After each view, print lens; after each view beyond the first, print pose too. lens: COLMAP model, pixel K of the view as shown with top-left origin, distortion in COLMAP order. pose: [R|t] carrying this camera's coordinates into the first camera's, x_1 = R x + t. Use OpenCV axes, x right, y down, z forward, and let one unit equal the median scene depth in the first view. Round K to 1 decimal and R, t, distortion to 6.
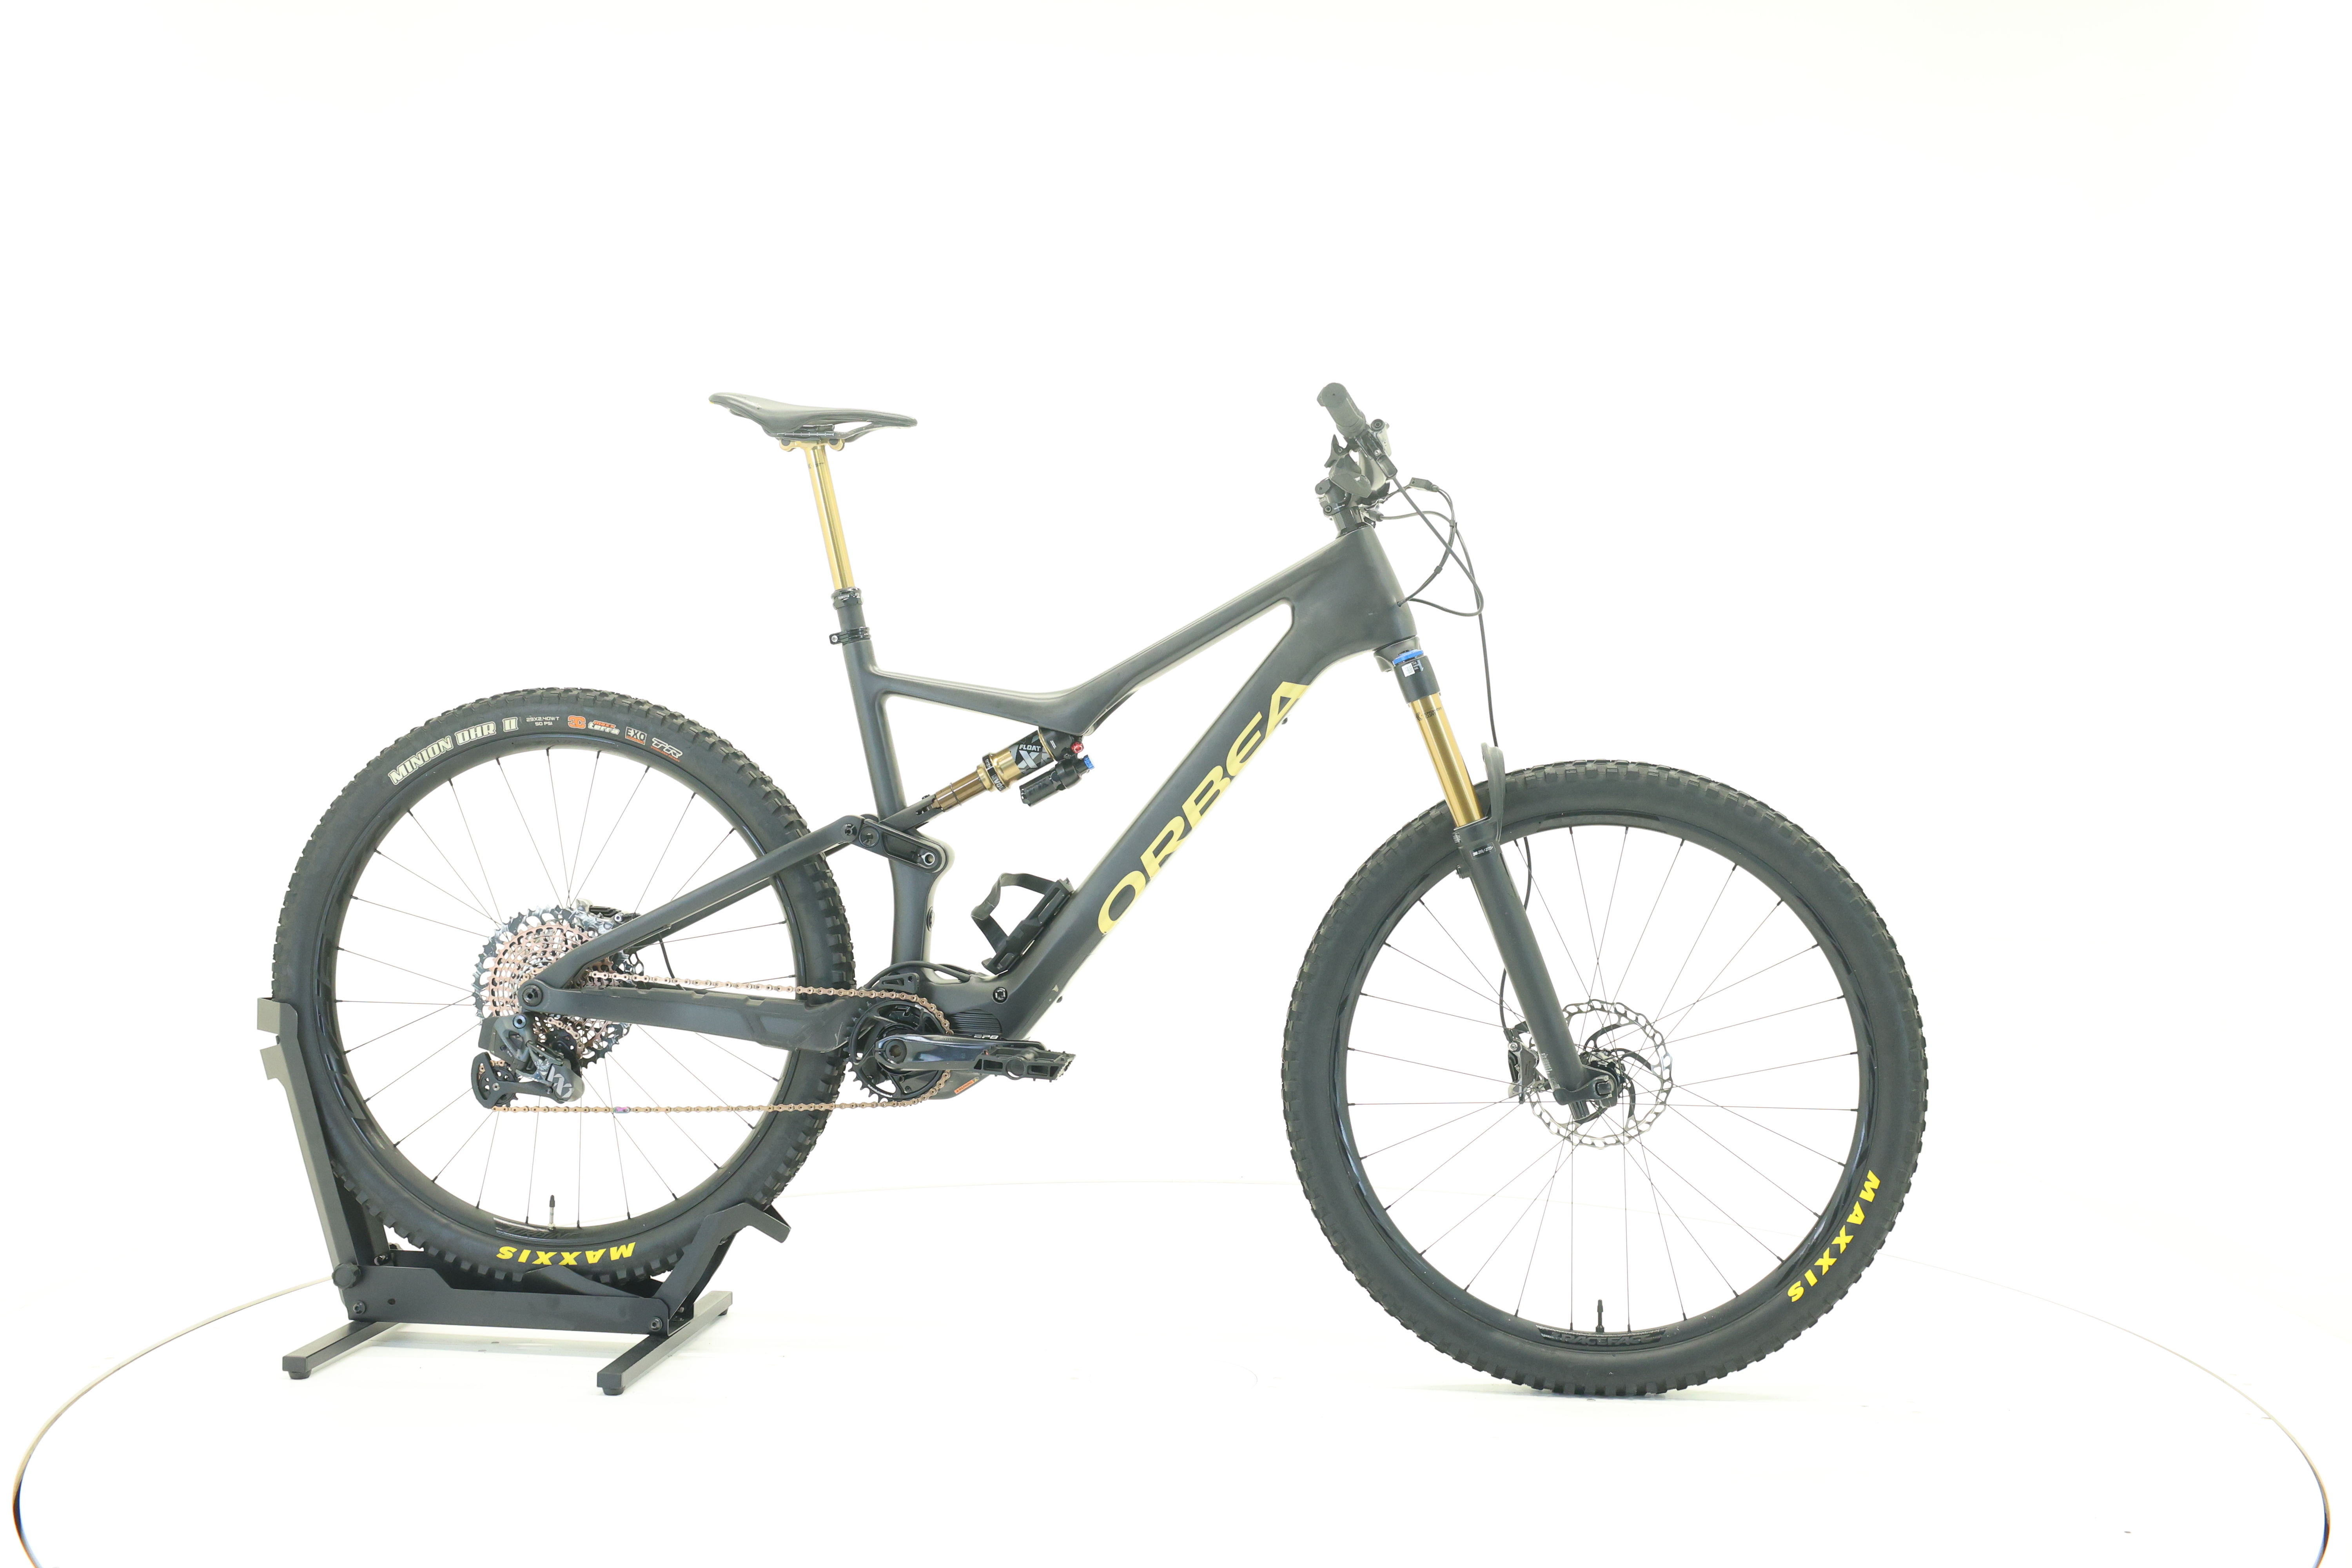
lens RADIAL K [[2497.3, 0, 1180.9], [0, 2497.3, 774.9], [0, 0, 1]] dist [-0.004846, 0.000000]
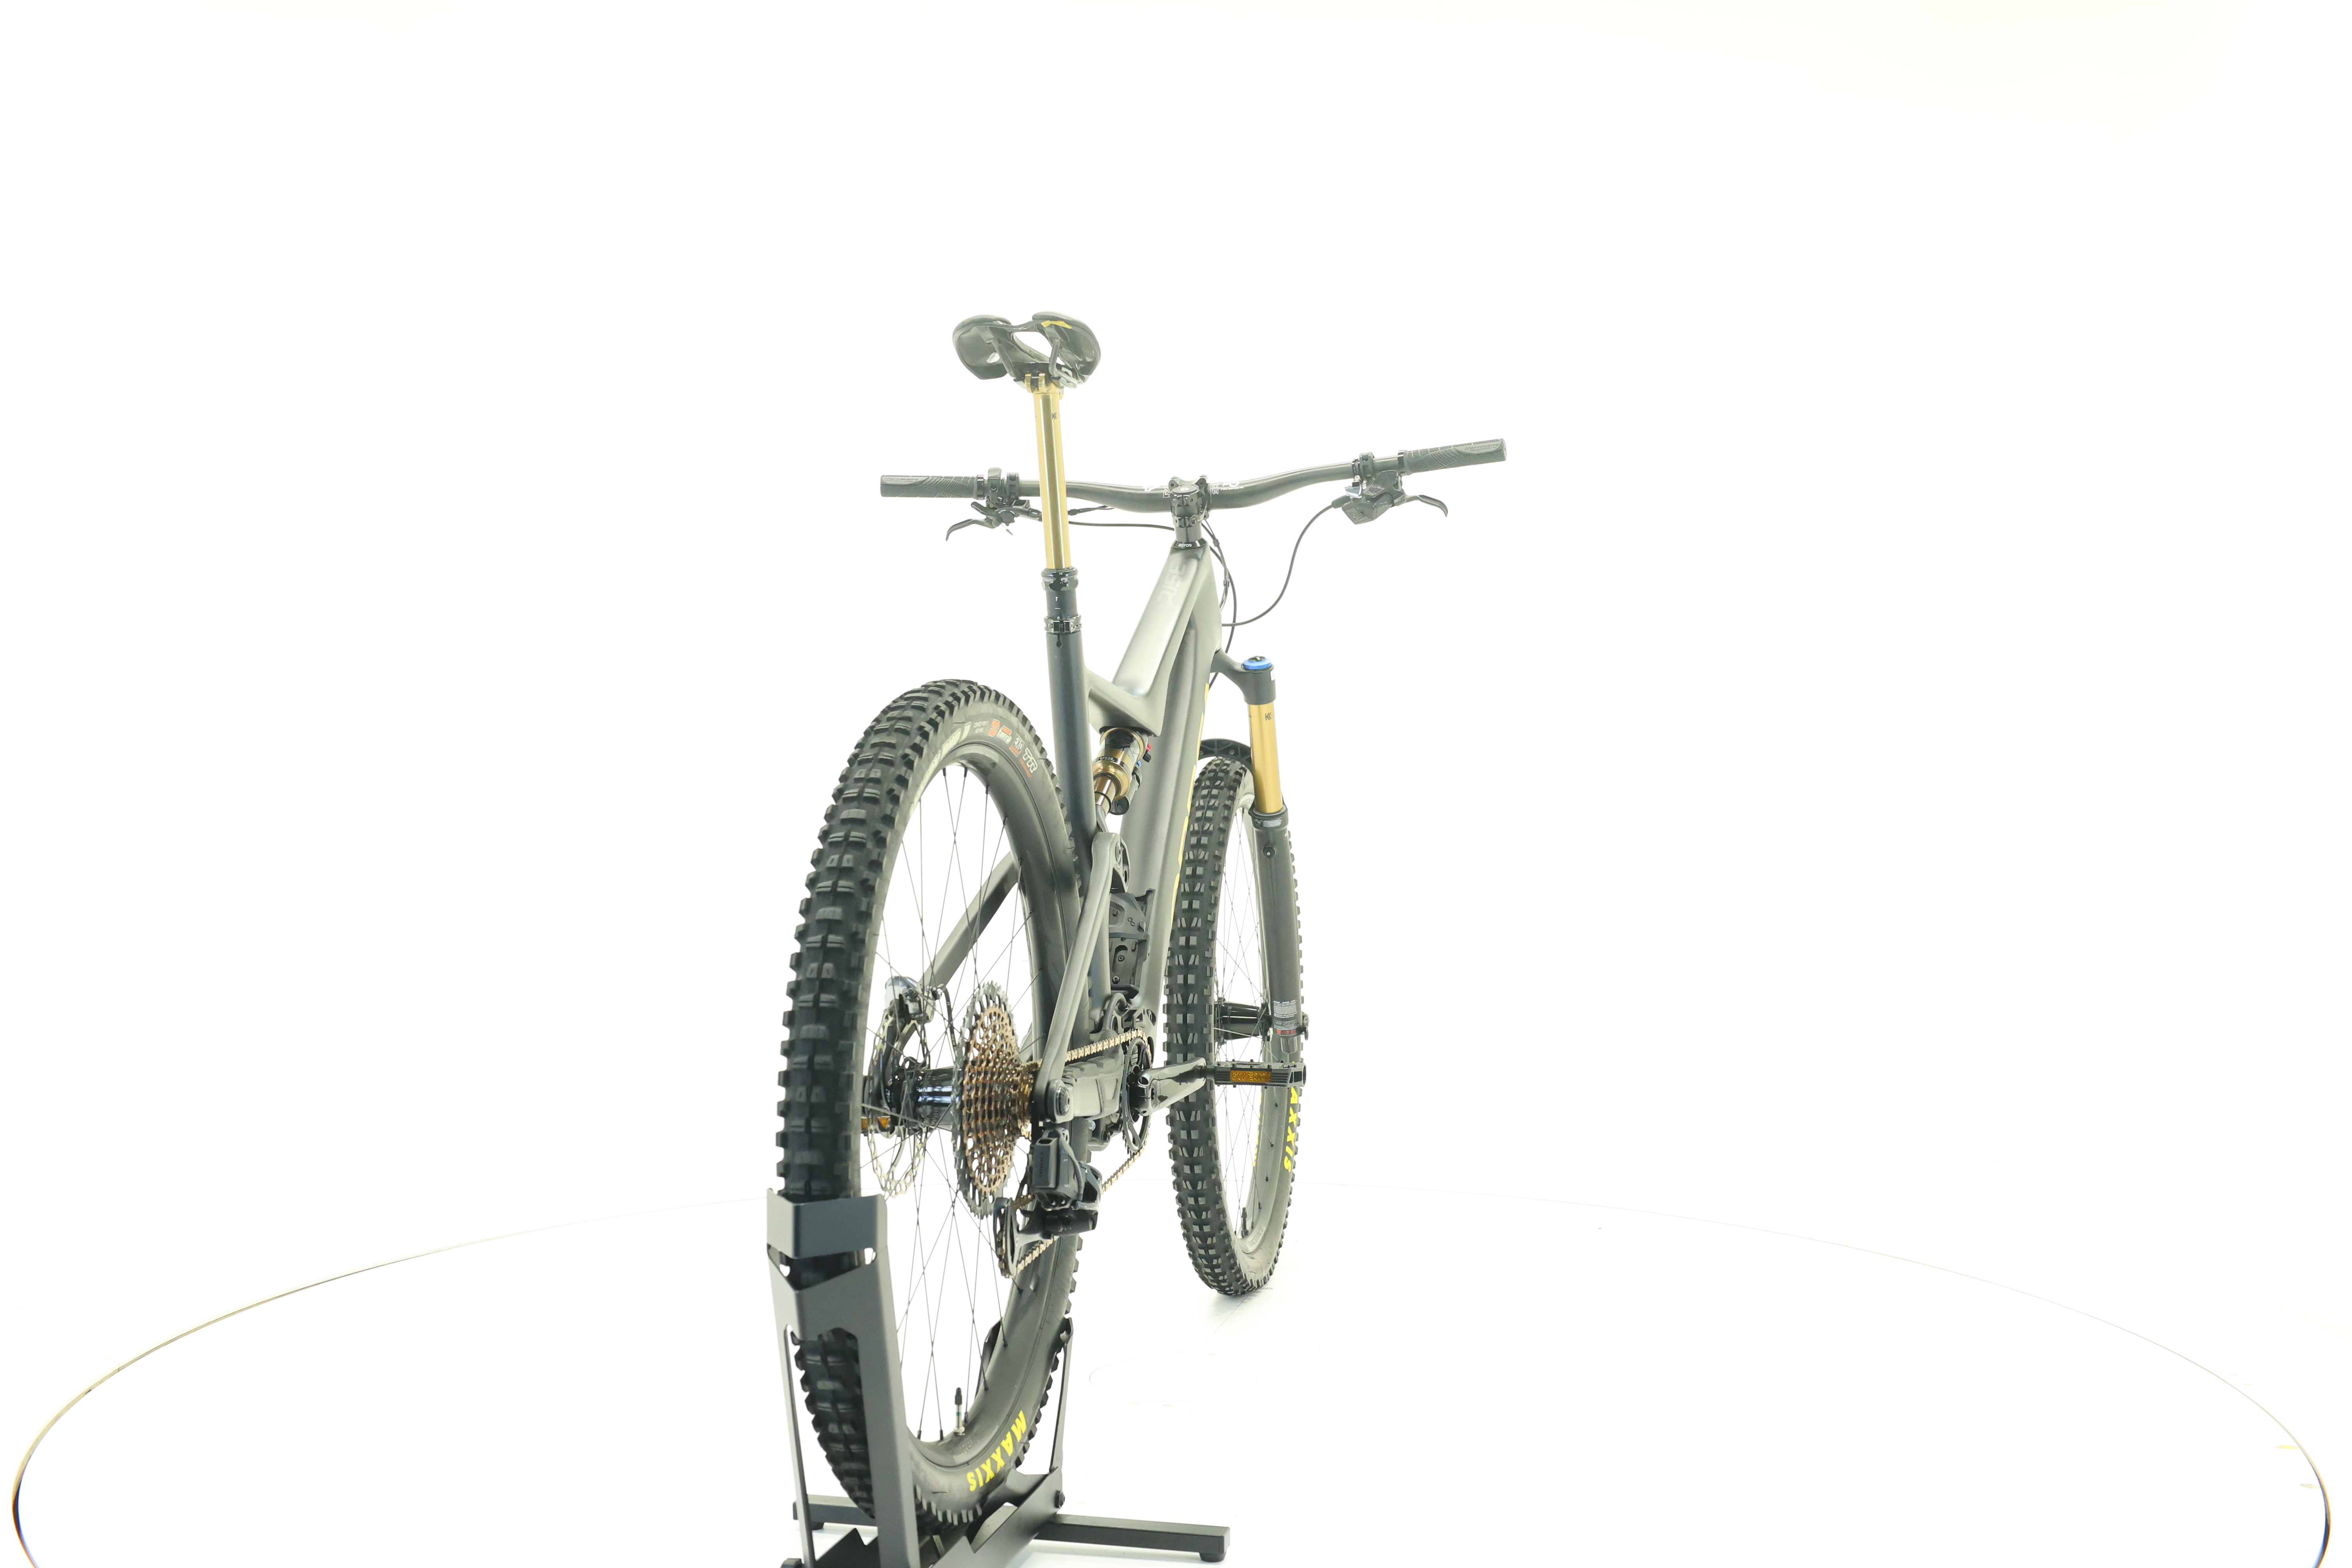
lens RADIAL K [[2497.3, 0, 1185.3], [0, 2497.3, 784.9], [0, 0, 1]] dist [-0.004846, 0.000000]
pose [[0.091298, -0.032119, 0.995306, -0.970365], [0.016295, 0.999394, 0.030756, -0.026099], [-0.995690, 0.013410, 0.091766, 0.881852]]
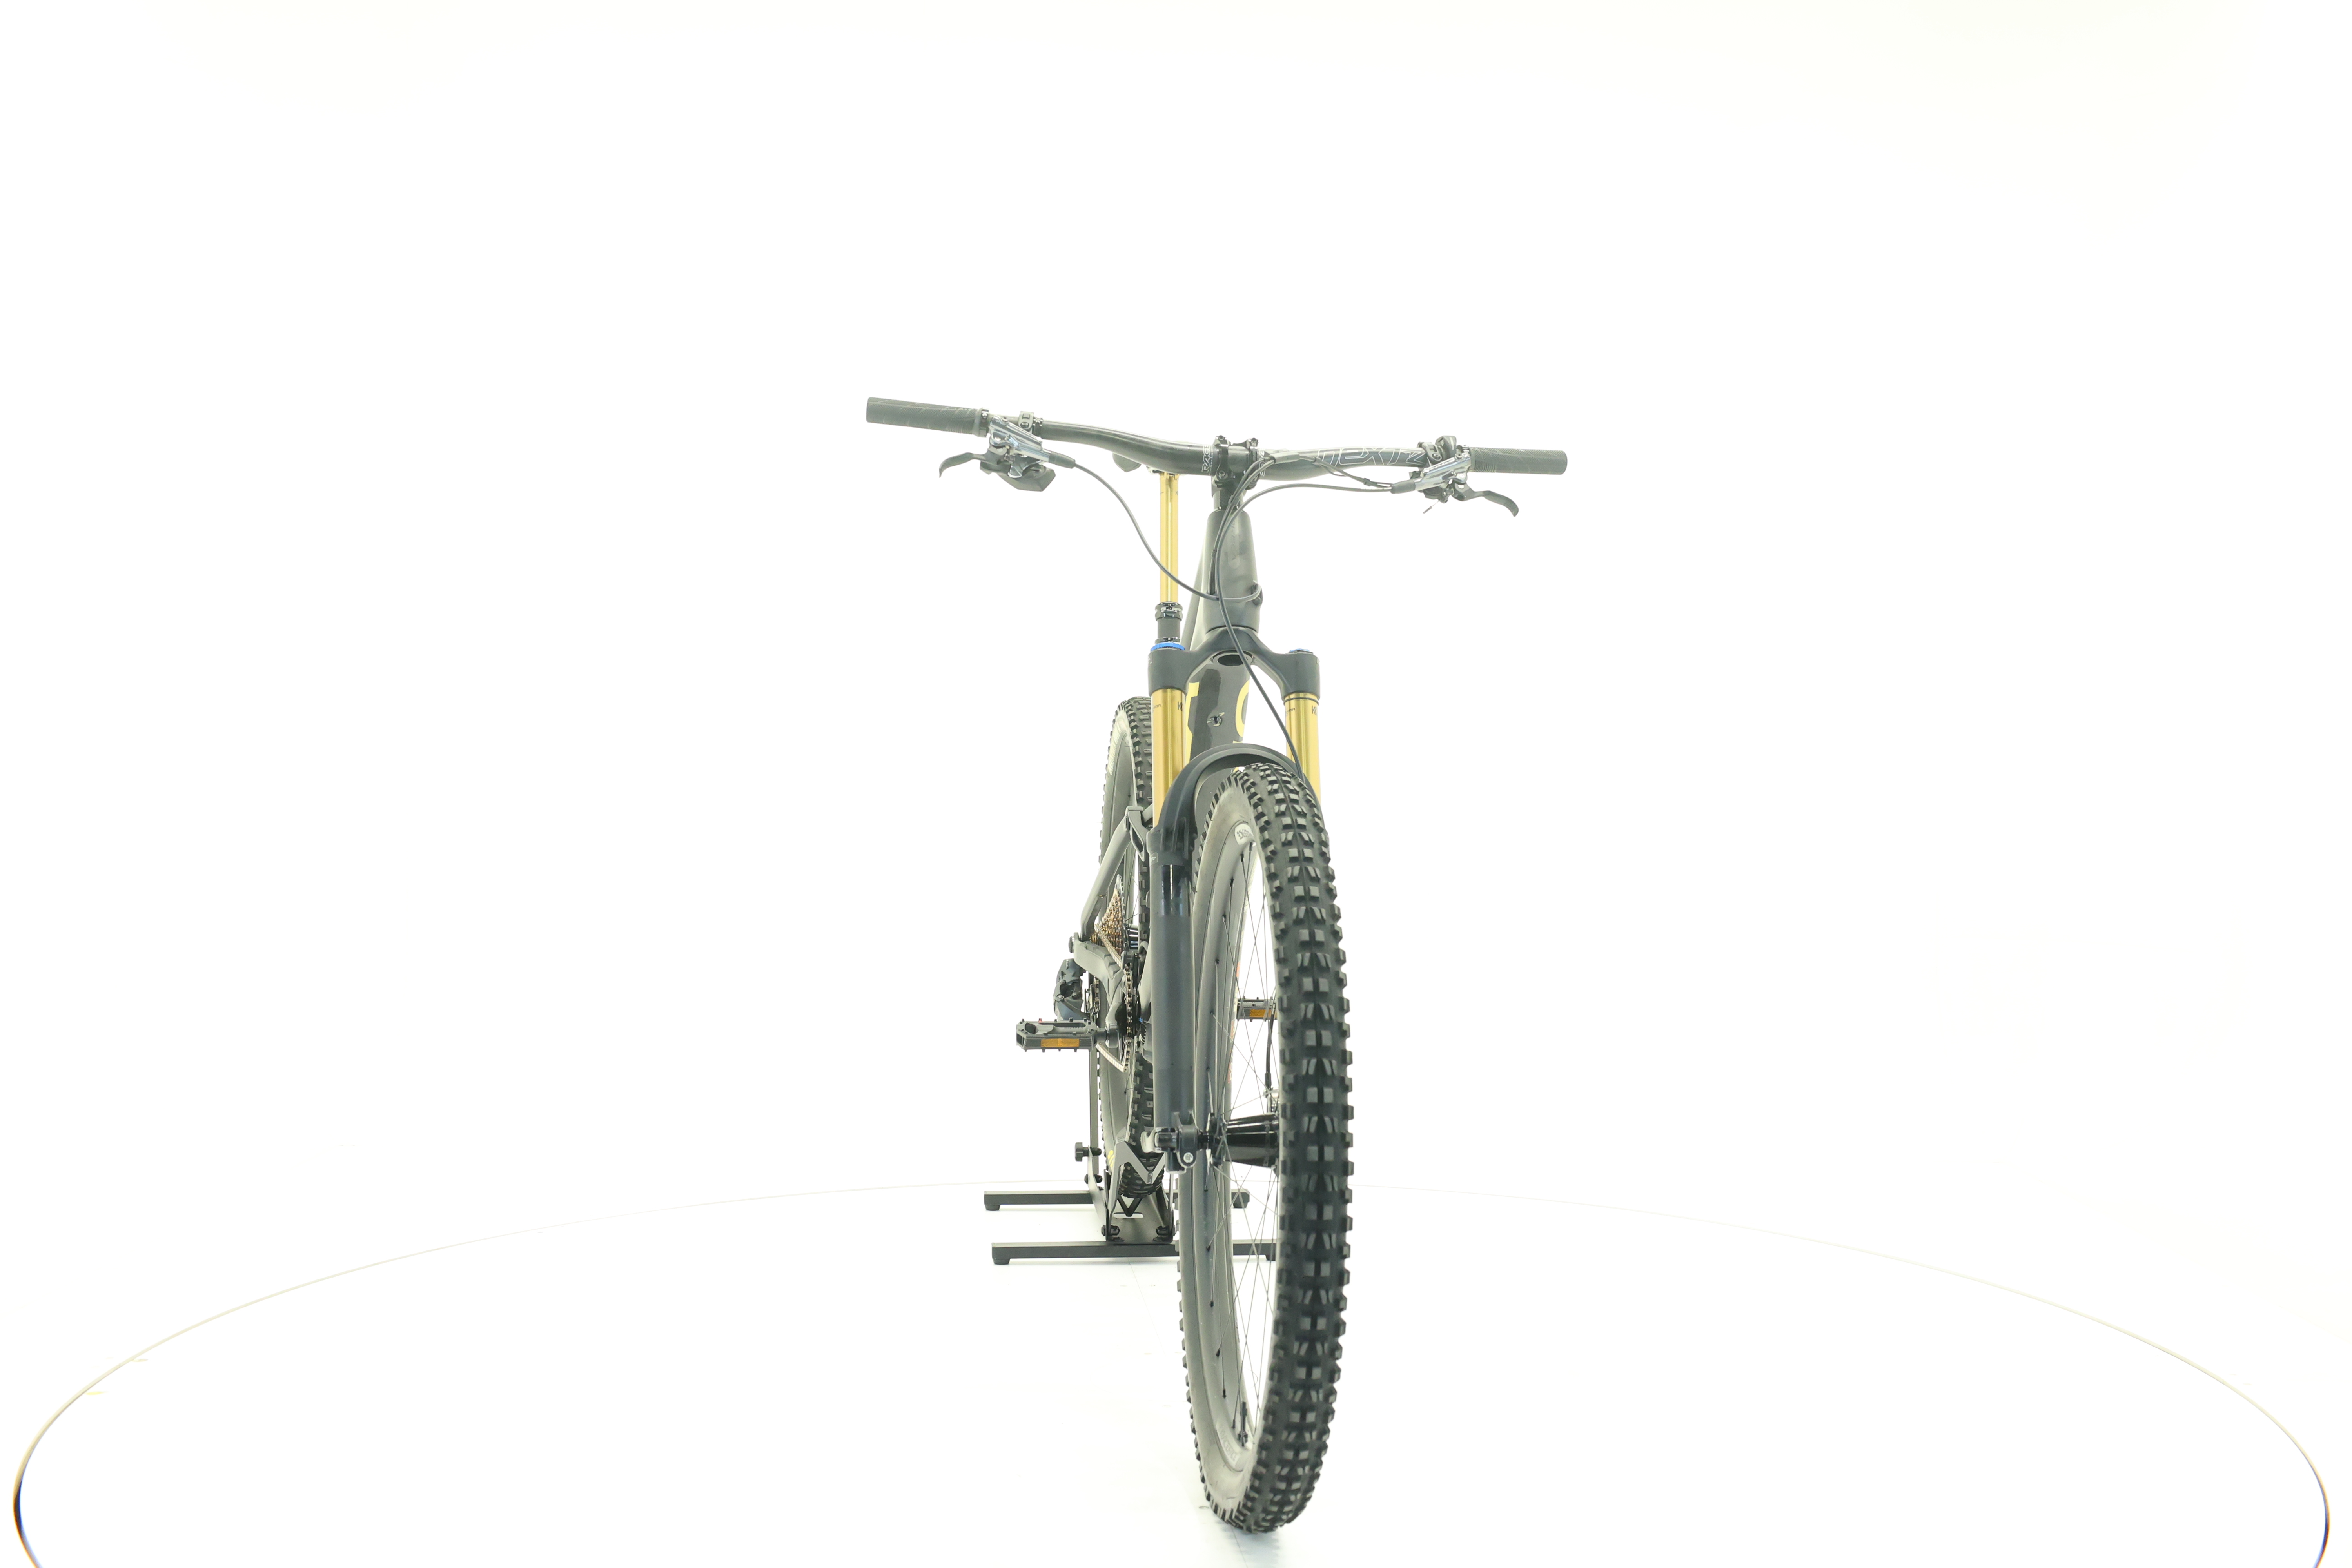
lens RADIAL K [[2497.3, 0, 1170.6], [0, 2497.3, 797.9], [0, 0, 1]] dist [-0.004846, 0.000000]
pose [[0.231928, 0.024799, -0.972417, 0.945125], [-0.026360, 0.999468, 0.019202, -0.009941], [0.972376, 0.021180, 0.232458, 0.745035]]
